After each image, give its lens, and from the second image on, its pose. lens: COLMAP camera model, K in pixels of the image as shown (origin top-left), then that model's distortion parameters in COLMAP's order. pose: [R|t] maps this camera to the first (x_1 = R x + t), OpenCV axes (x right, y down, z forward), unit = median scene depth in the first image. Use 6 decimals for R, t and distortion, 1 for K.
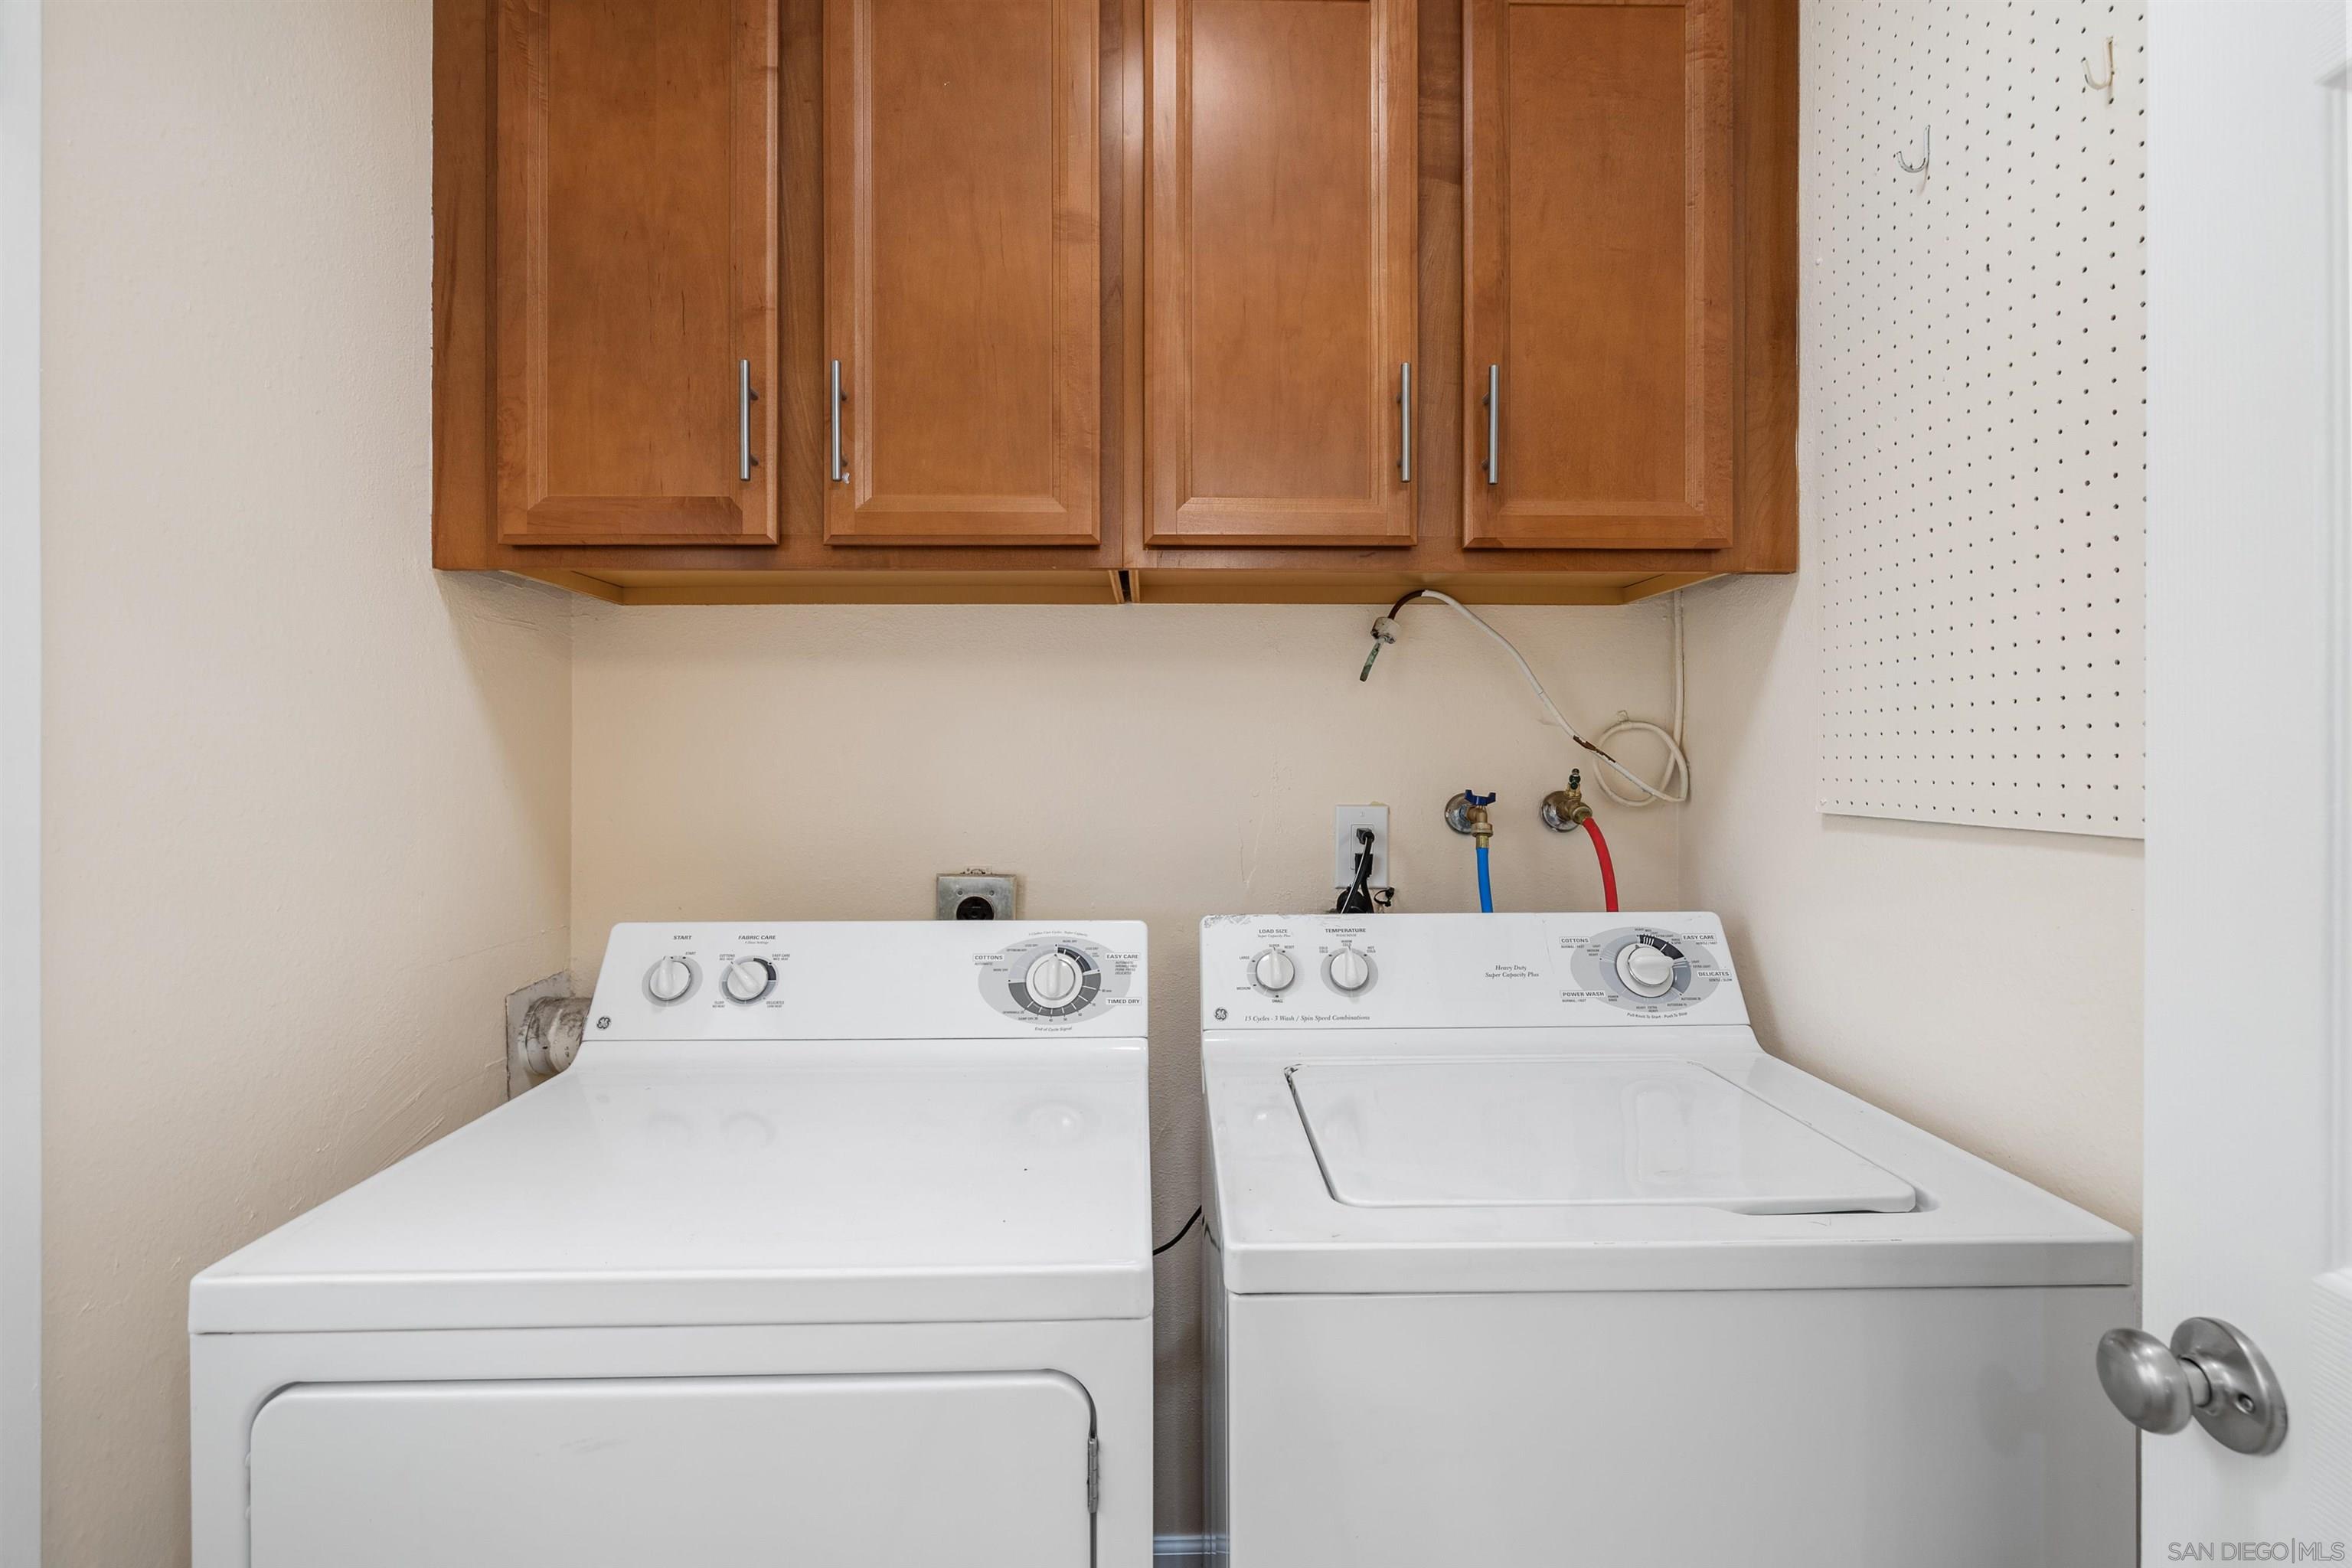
lens RADIAL K [[1071.1, 0, 1176.4], [0, 1071.1, 745.7], [0, 0, 1]] dist [-0.003486, -0.000088]
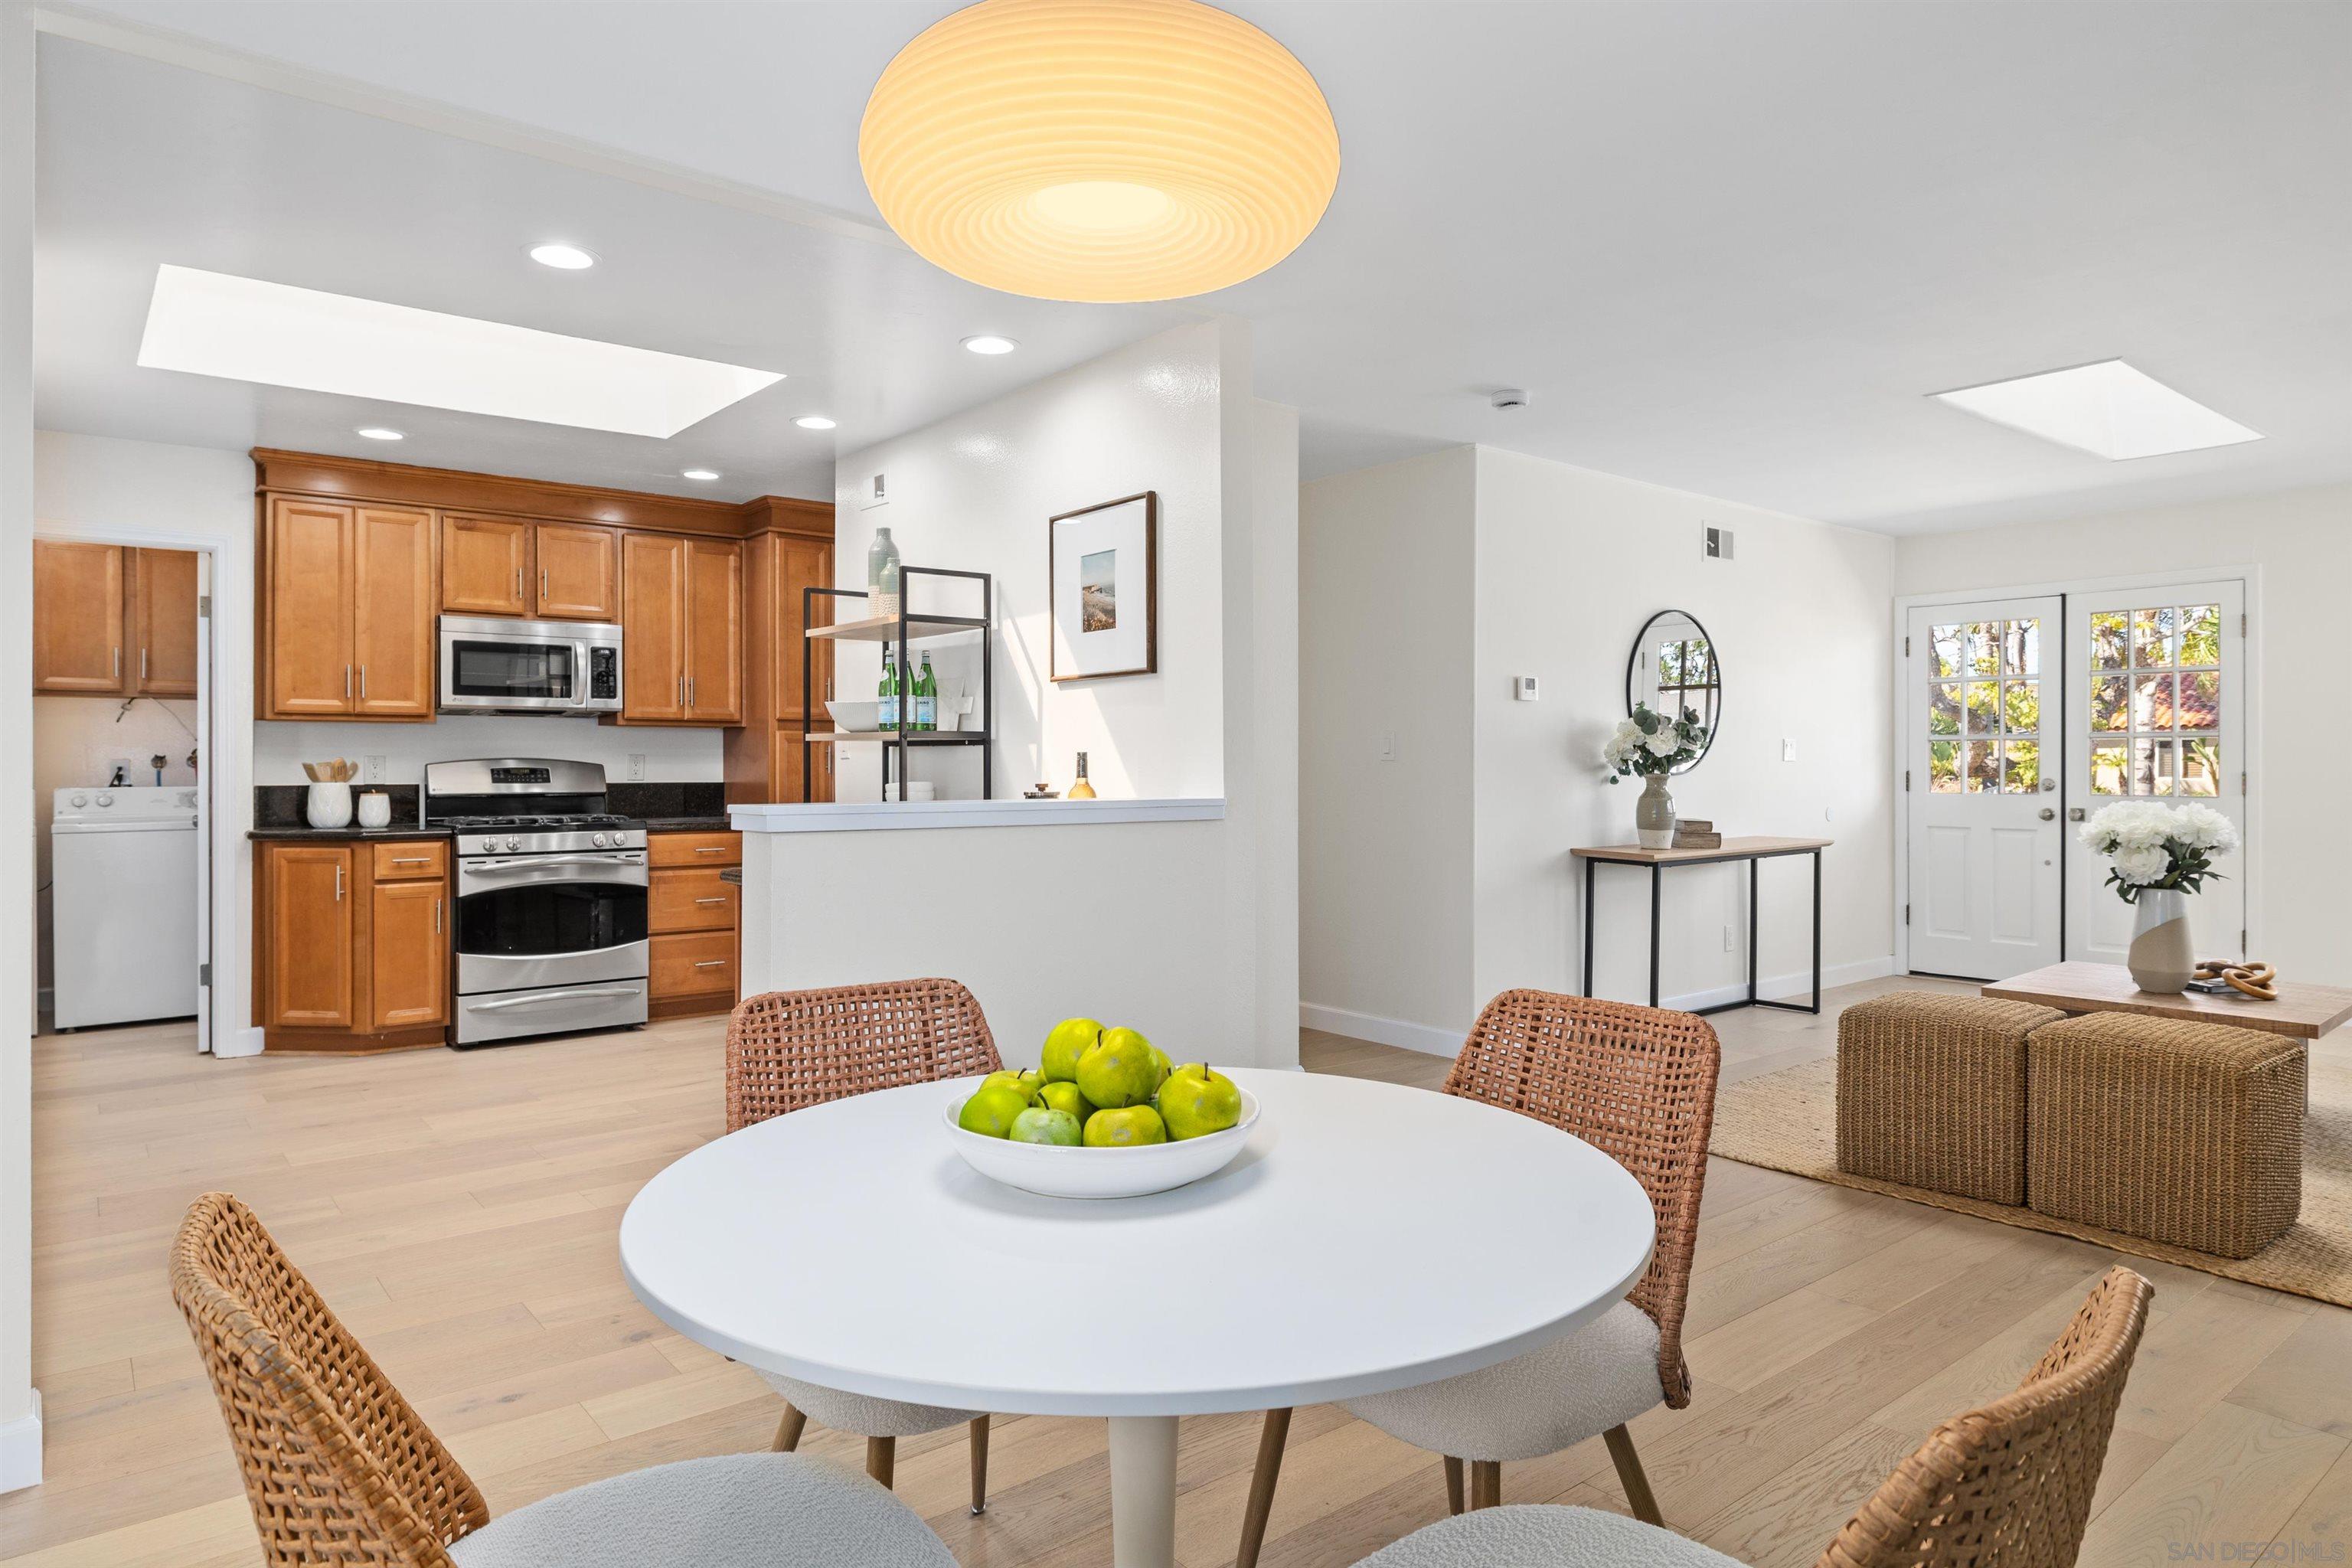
lens RADIAL K [[1396.6, 0, 1181.6], [0, 1396.6, 764.2], [0, 0, 1]] dist [-0.005999, 0.002916]
pose [[0.790966, -0.001852, 0.611857, 0.162585], [0.000433, 0.999997, 0.002467, 0.073300], [-0.611860, -0.001687, 0.790964, -5.235304]]
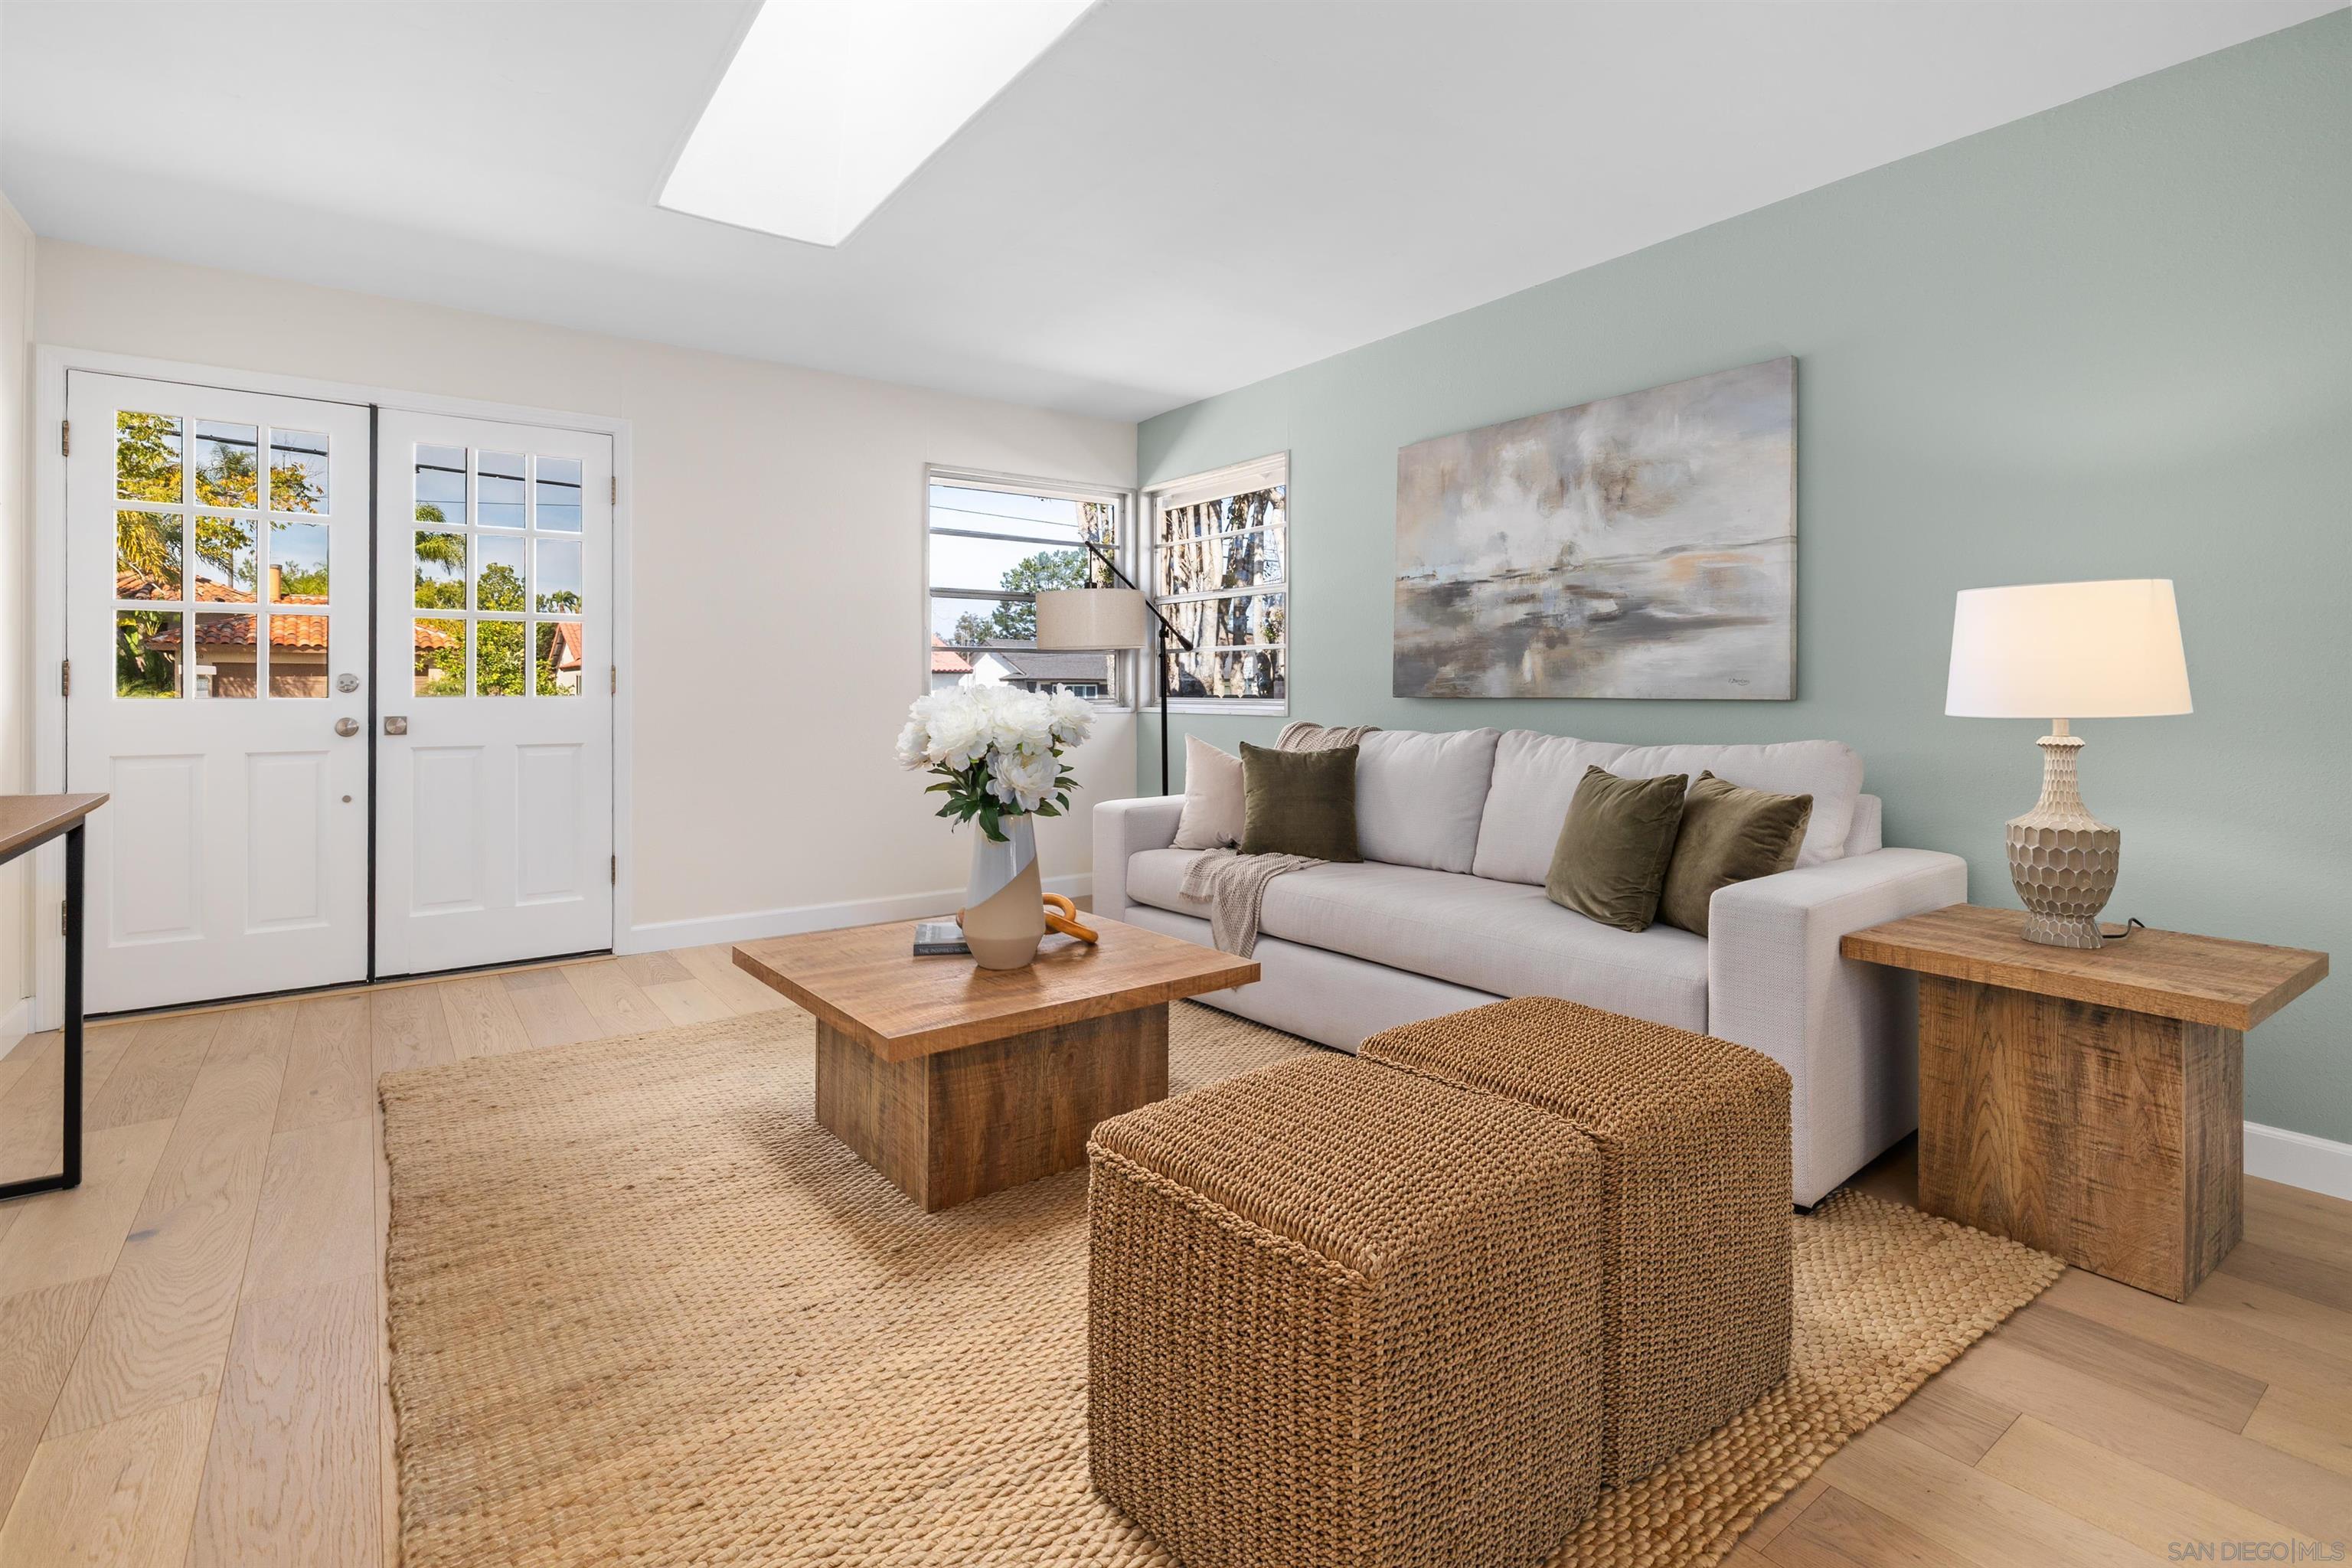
lens RADIAL K [[1101.4, 0, 1183.2], [0, 1101.4, 689.6], [0, 0, 1]] dist [-0.002266, -0.000296]
pose [[-0.575359, -0.000044, 0.817901, 2.517574], [-0.000636, 1.000000, -0.000393, 0.183864], [-0.817901, -0.000747, -0.575359, -3.148760]]
